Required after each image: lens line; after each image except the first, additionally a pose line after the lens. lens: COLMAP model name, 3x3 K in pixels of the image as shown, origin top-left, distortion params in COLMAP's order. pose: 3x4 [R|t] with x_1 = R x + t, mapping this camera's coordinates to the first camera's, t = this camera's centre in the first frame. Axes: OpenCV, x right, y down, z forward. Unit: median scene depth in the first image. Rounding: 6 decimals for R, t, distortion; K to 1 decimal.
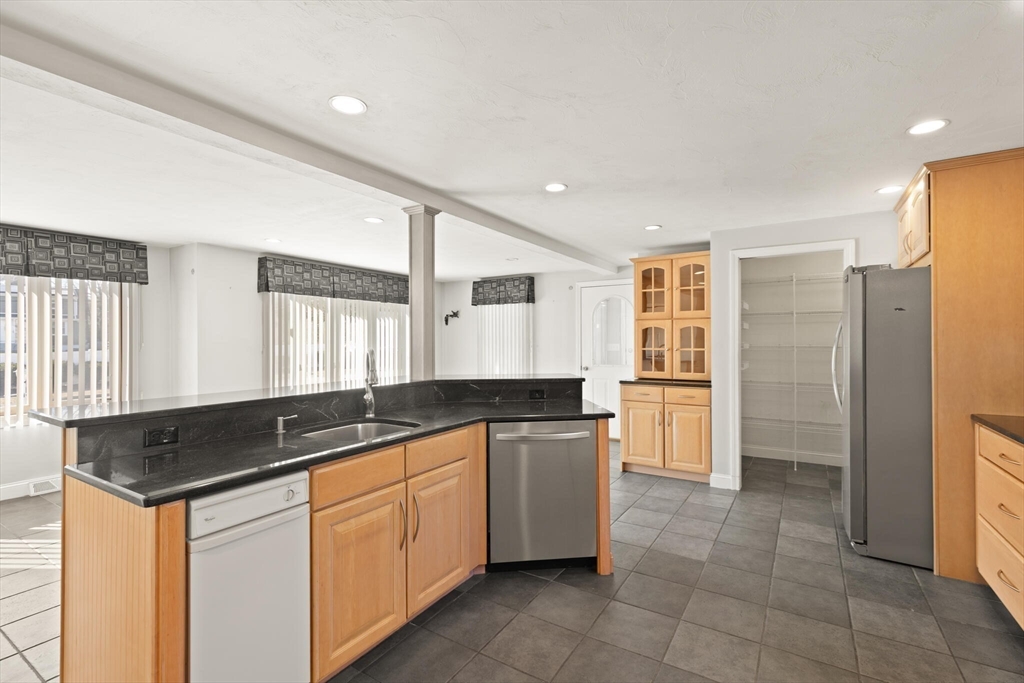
lens RADIAL K [[464.7, 0, 512.0], [0, 464.7, 341.5], [0, 0, 1]] dist [0.006266, 0.000043]
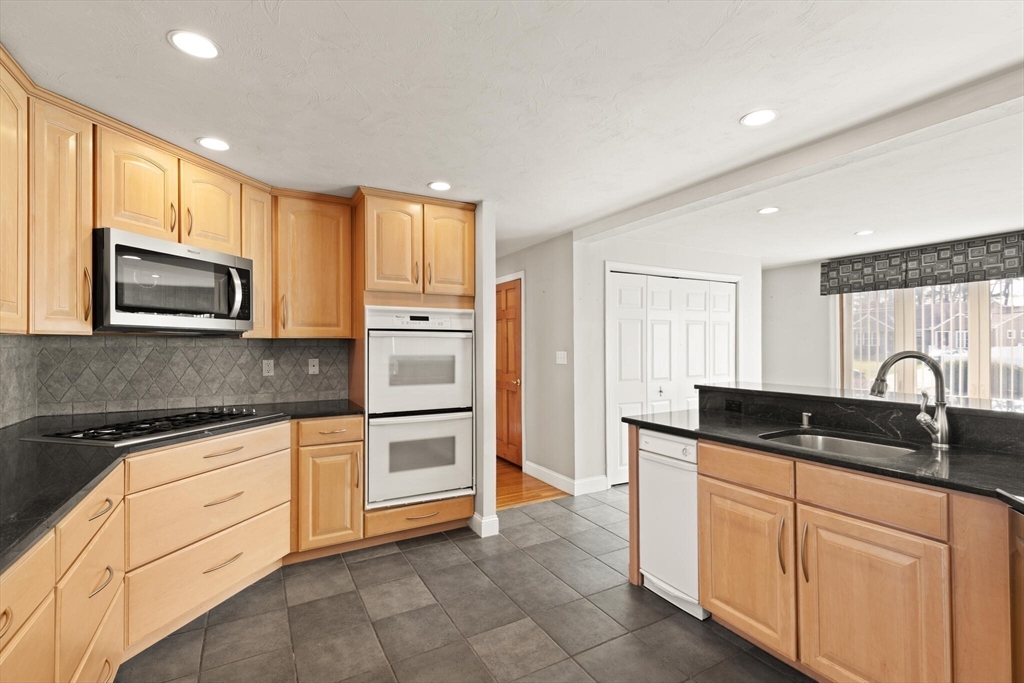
lens RADIAL K [[464.7, 0, 512.0], [0, 464.7, 341.5], [0, 0, 1]] dist [0.006266, 0.000043]
pose [[-0.471872, 0.002063, -0.881665, 0.478898], [0.005874, 0.999982, -0.000804, -0.003615], [0.881648, -0.005559, -0.471876, 0.568757]]
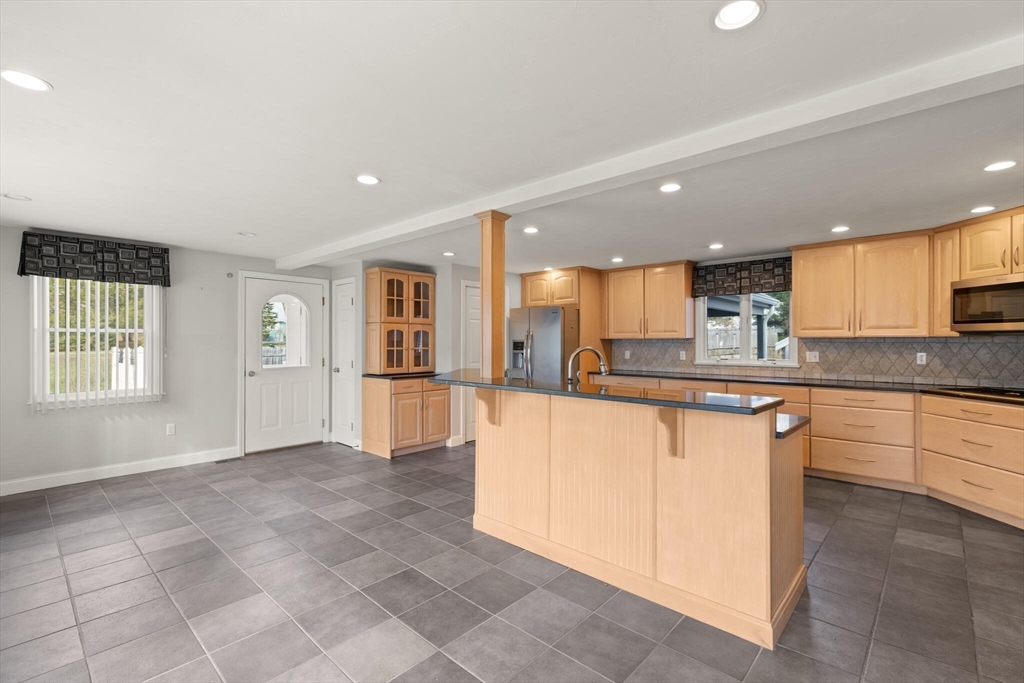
lens RADIAL K [[466.4, 0, 513.0], [0, 466.4, 344.6], [0, 0, 1]] dist [0.005311, -0.000210]
pose [[0.175988, -0.002148, 0.984390, -1.115135], [-0.001931, 0.999995, 0.002527, 0.003927], [-0.984390, -0.002345, 0.175983, 0.706681]]
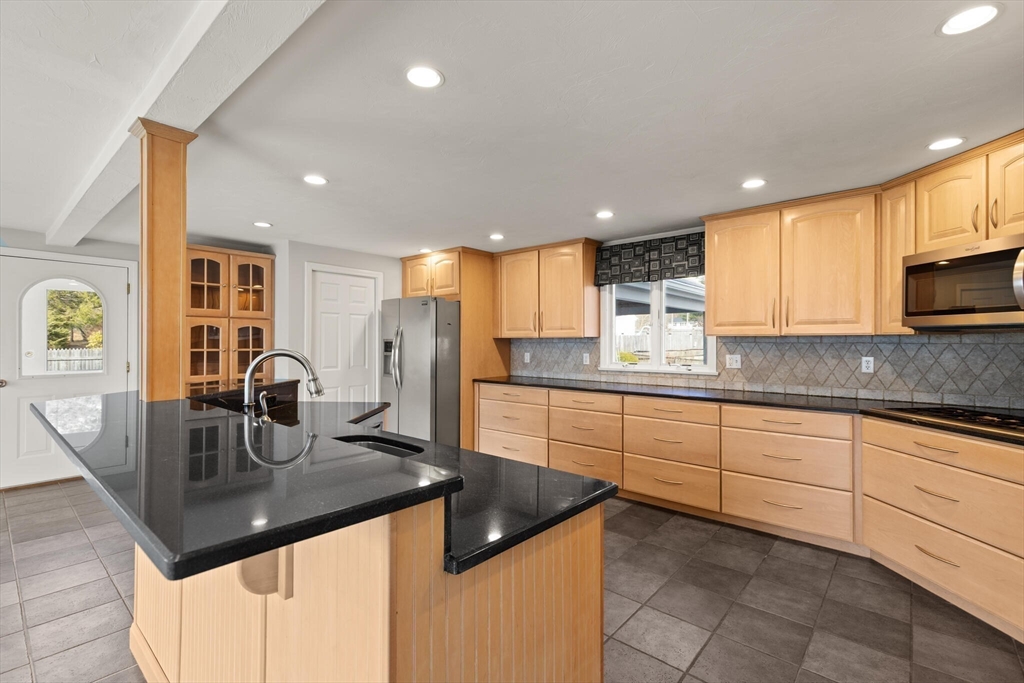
lens RADIAL K [[463.7, 0, 515.7], [0, 463.7, 344.5], [0, 0, 1]] dist [0.006962, -0.000376]
pose [[0.147658, -0.001129, 0.989038, -0.687889], [-0.003573, 0.999992, 0.001675, 0.003110], [-0.989032, -0.003781, 0.147653, 0.393025]]
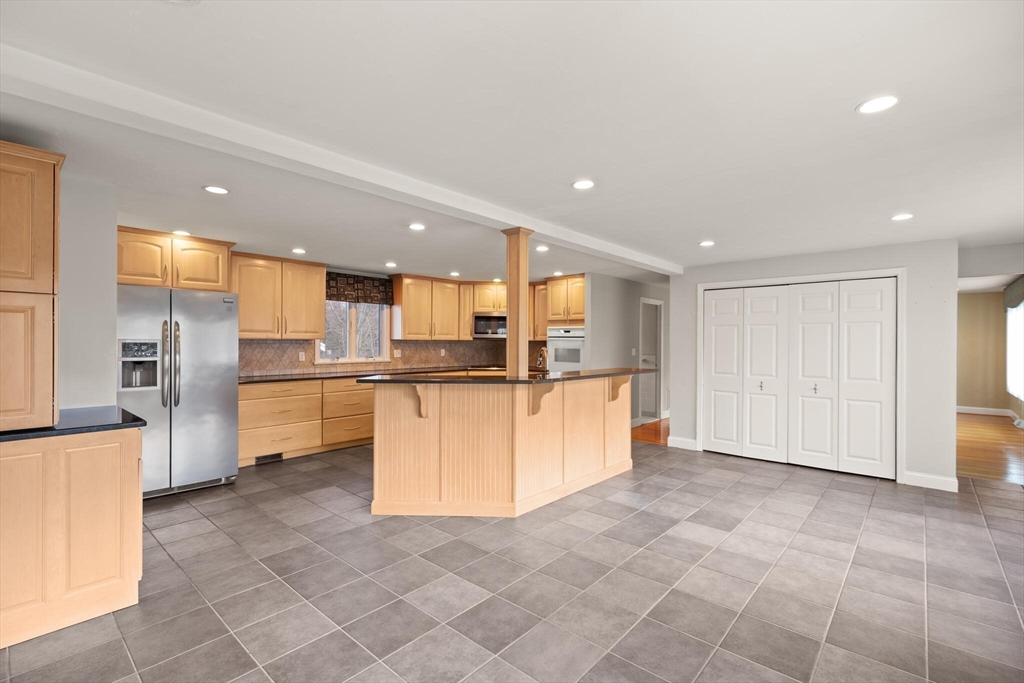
lens RADIAL K [[461.0, 0, 523.8], [0, 461.0, 342.4], [0, 0, 1]] dist [0.000620, -0.000028]
pose [[-0.989370, 0.000681, 0.145415, -0.347371], [0.000390, 0.999998, -0.002031, -0.000183], [-0.145416, -0.001952, -0.989369, 1.967377]]
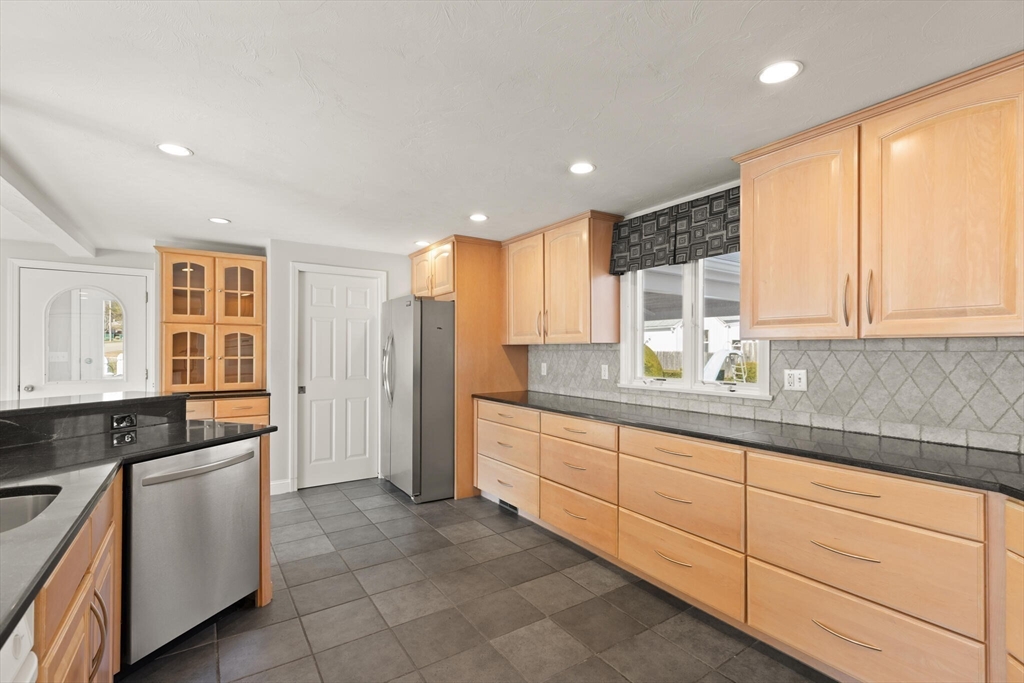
lens RADIAL K [[471.4, 0, 516.8], [0, 471.4, 352.7], [0, 0, 1]] dist [0.003218, 0.000167]
pose [[0.404626, -0.000471, 0.914482, -0.344445], [-0.004916, 0.999984, 0.002691, 0.002294], [-0.914469, -0.005585, 0.404617, 0.137419]]
